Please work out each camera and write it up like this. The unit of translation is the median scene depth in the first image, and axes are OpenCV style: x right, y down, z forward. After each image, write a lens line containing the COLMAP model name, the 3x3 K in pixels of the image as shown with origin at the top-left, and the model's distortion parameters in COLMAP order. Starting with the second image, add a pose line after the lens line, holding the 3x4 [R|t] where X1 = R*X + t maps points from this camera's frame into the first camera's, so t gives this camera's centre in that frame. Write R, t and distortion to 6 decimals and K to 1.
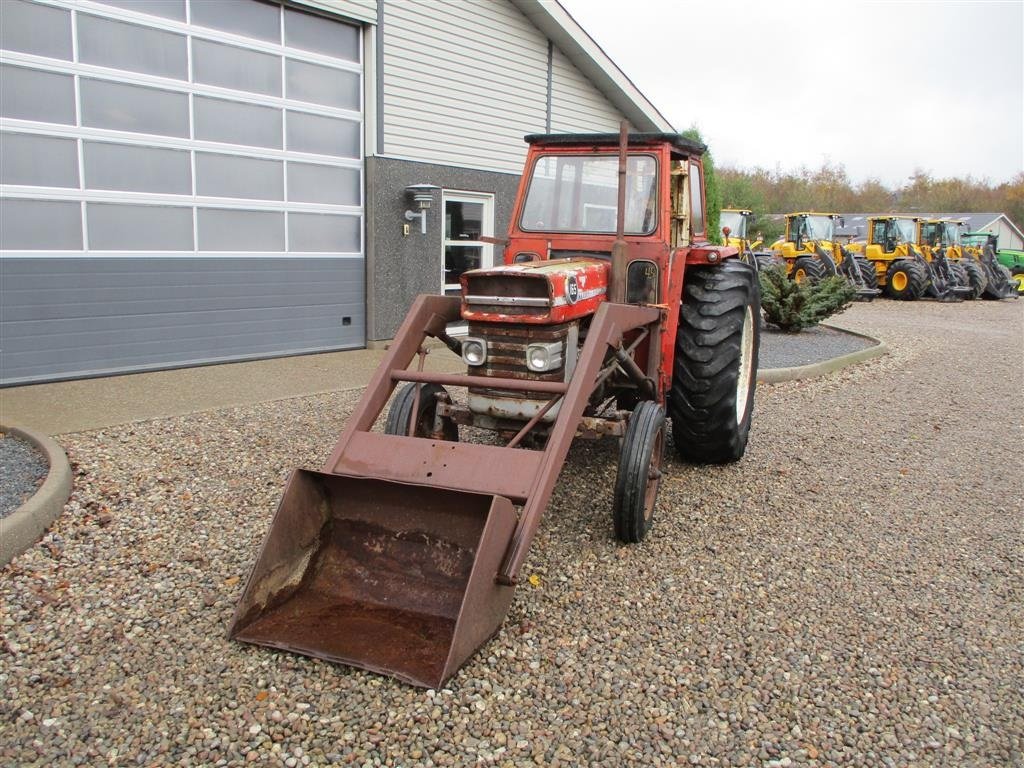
lens RADIAL K [[849.0, 0, 523.5], [0, 849.0, 378.5], [0, 0, 1]] dist [-0.046259, 0.028659]
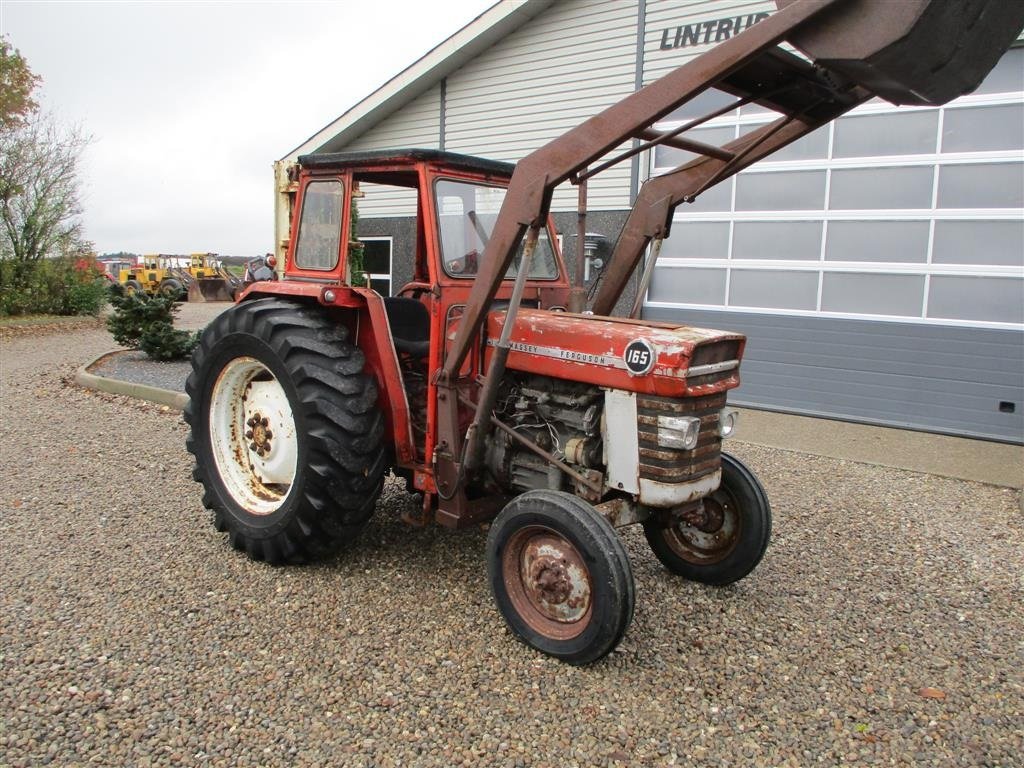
lens RADIAL K [[849.0, 0, 520.6], [0, 849.0, 382.8], [0, 0, 1]] dist [-0.046259, 0.028659]
pose [[-0.014029, 0.093392, -0.995531, 0.720726], [-0.196827, 0.975890, 0.094323, -0.089580], [0.980338, 0.197271, 0.004691, 0.644409]]
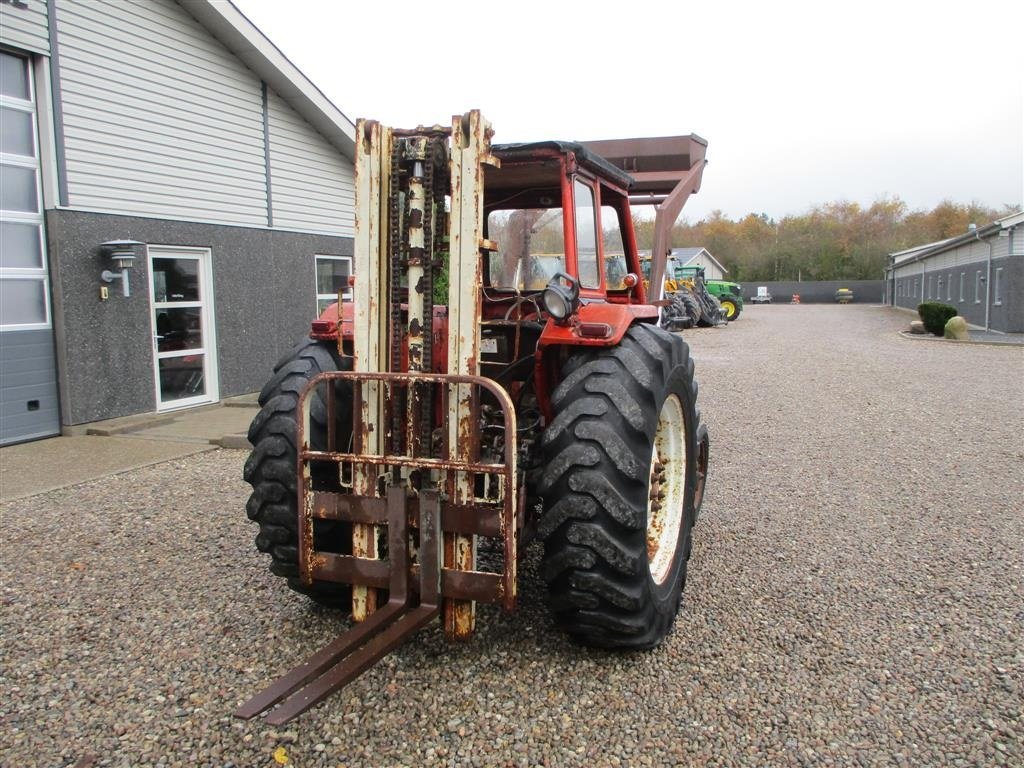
lens RADIAL K [[849.0, 0, 524.5], [0, 849.0, 373.4], [0, 0, 1]] dist [-0.046259, 0.028659]
pose [[0.952011, -0.073636, 0.297072, 0.009883], [0.090958, 0.994842, -0.044895, -0.022082], [-0.292234, 0.069762, 0.953799, 0.086390]]
